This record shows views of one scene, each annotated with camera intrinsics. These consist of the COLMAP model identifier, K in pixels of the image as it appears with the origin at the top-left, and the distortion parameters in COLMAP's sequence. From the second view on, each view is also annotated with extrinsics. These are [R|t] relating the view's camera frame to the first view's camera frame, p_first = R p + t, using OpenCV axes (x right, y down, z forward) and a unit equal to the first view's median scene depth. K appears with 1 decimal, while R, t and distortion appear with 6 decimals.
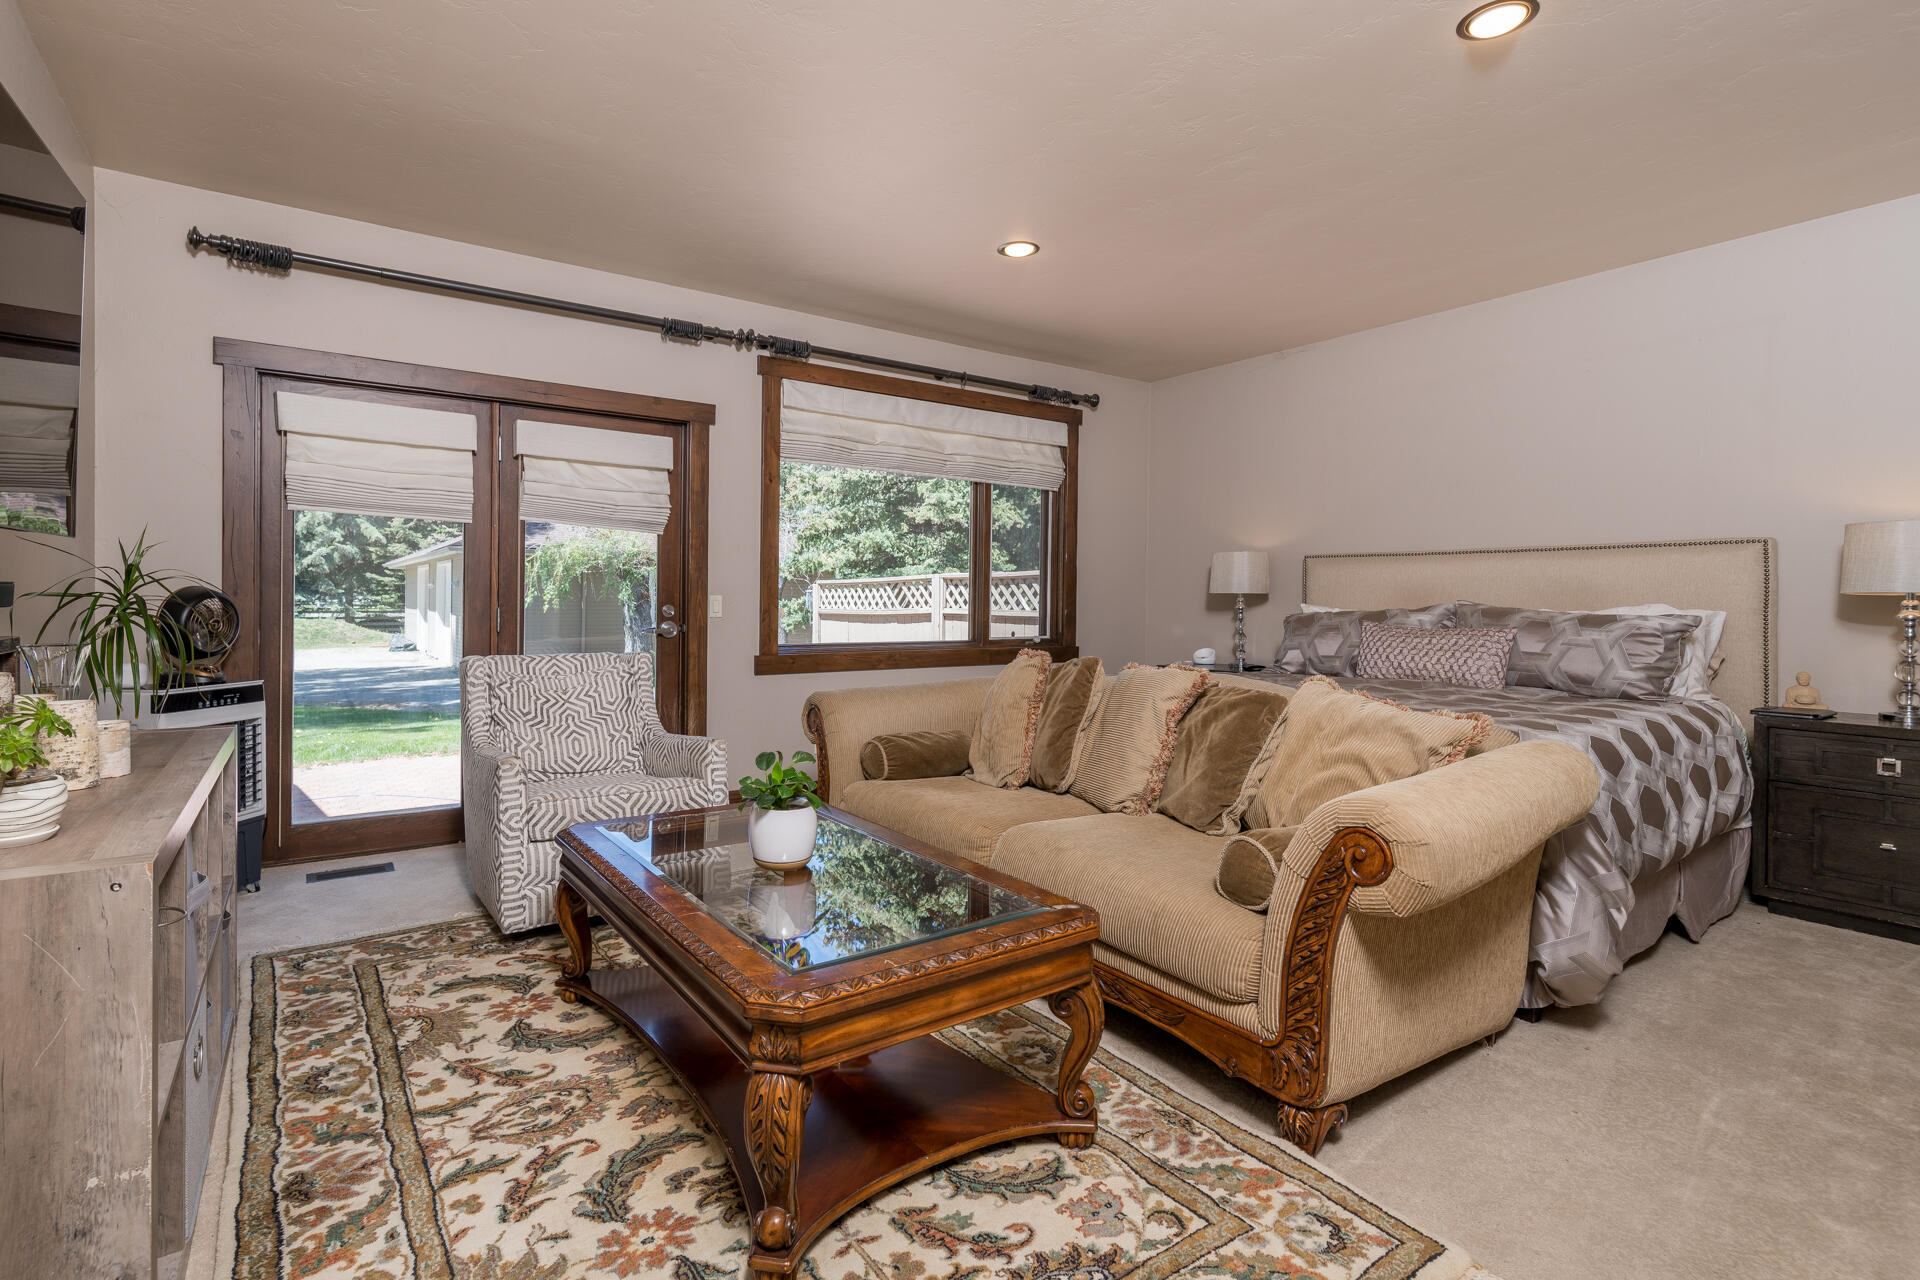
lens RADIAL K [[918.5, 0, 957.9], [0, 918.5, 605.0], [0, 0, 1]] dist [0.003067, -0.000104]
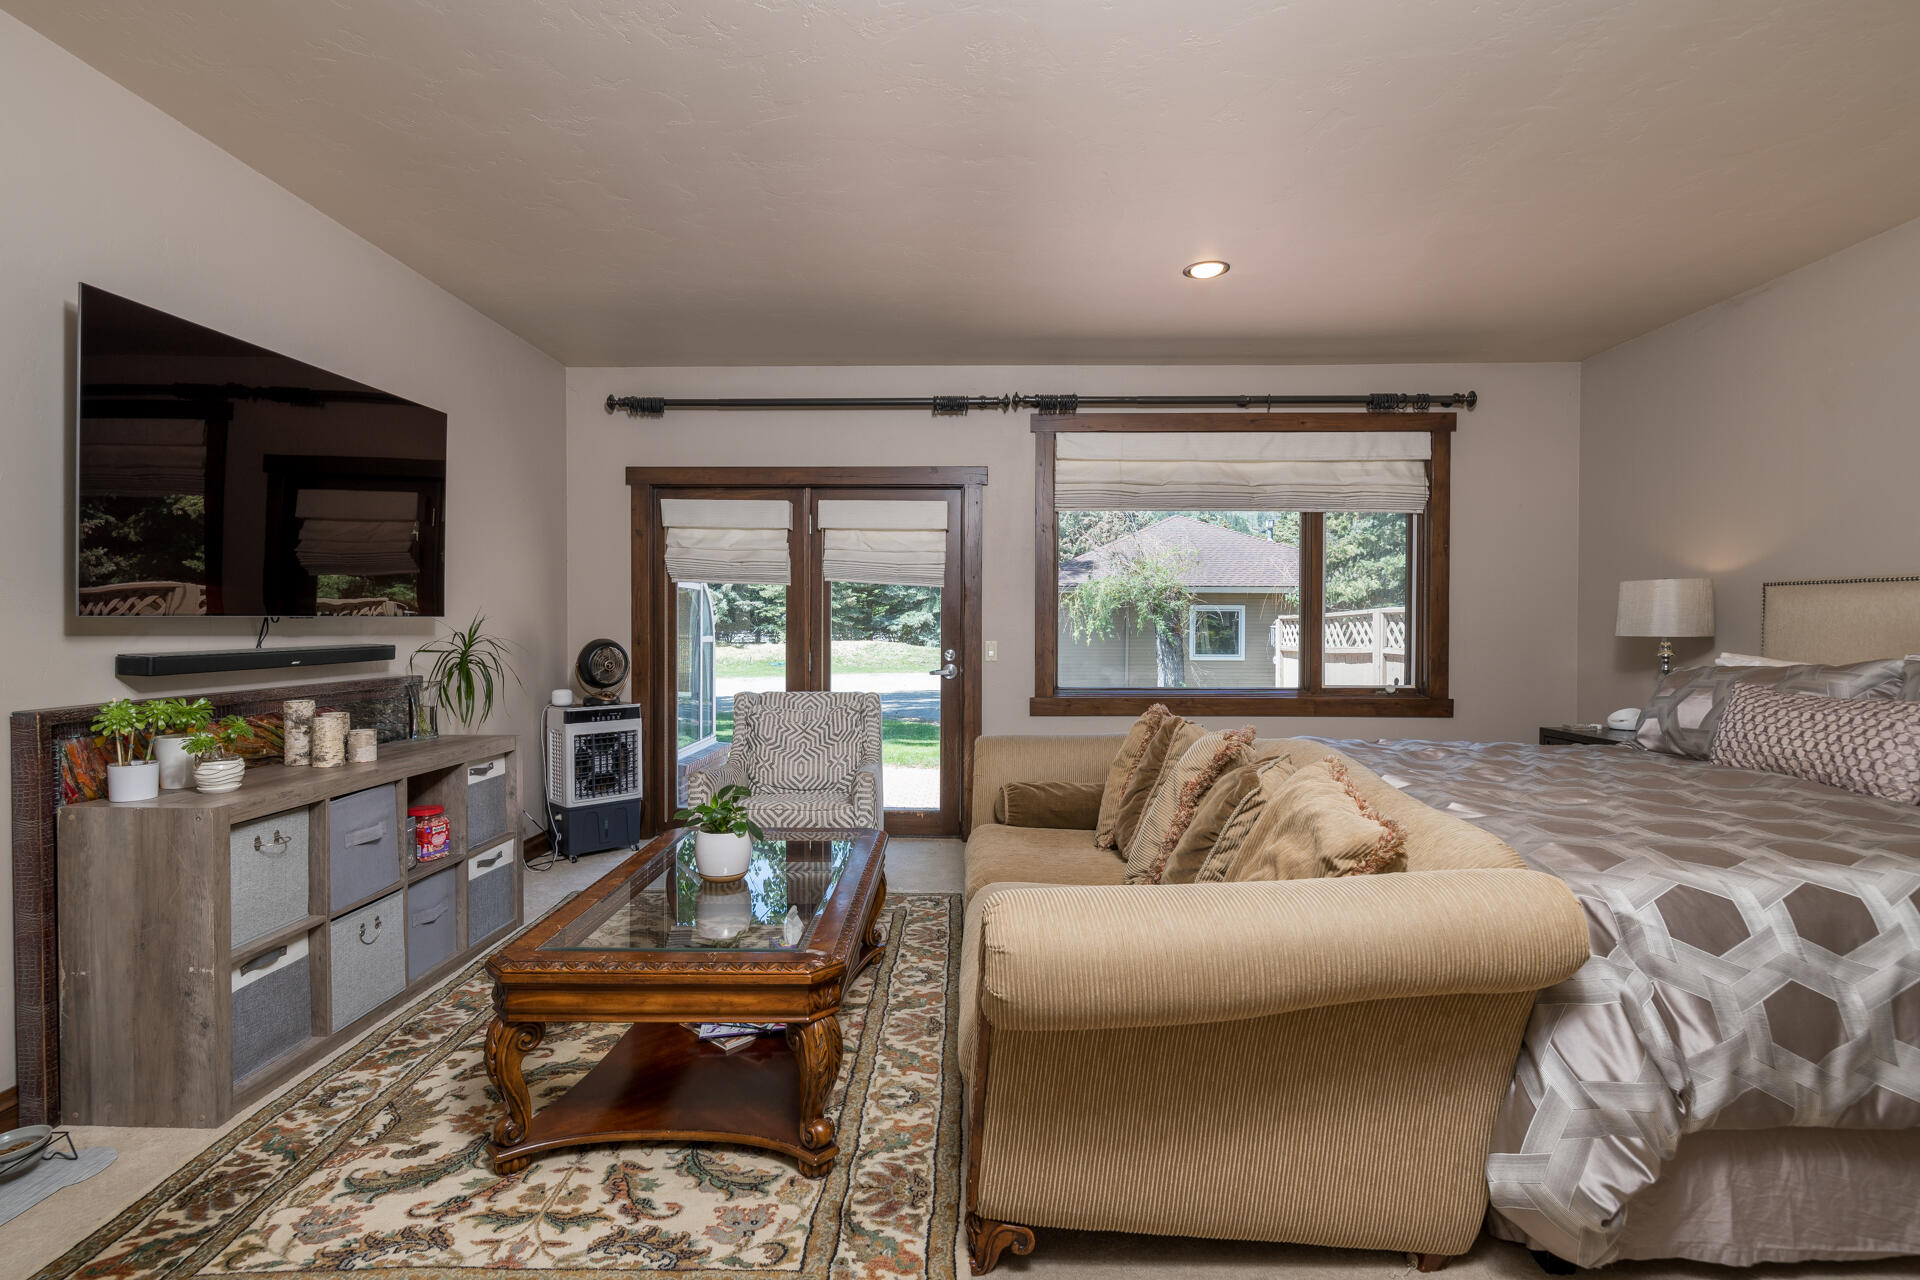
lens RADIAL K [[929.9, 0, 957.4], [0, 929.9, 635.1], [0, 0, 1]] dist [-0.002028, -0.000068]
pose [[0.811173, -0.001243, -0.584805, 0.407411], [0.001185, 0.999999, -0.000482, -0.019903], [0.584805, -0.000302, 0.811174, 0.096798]]
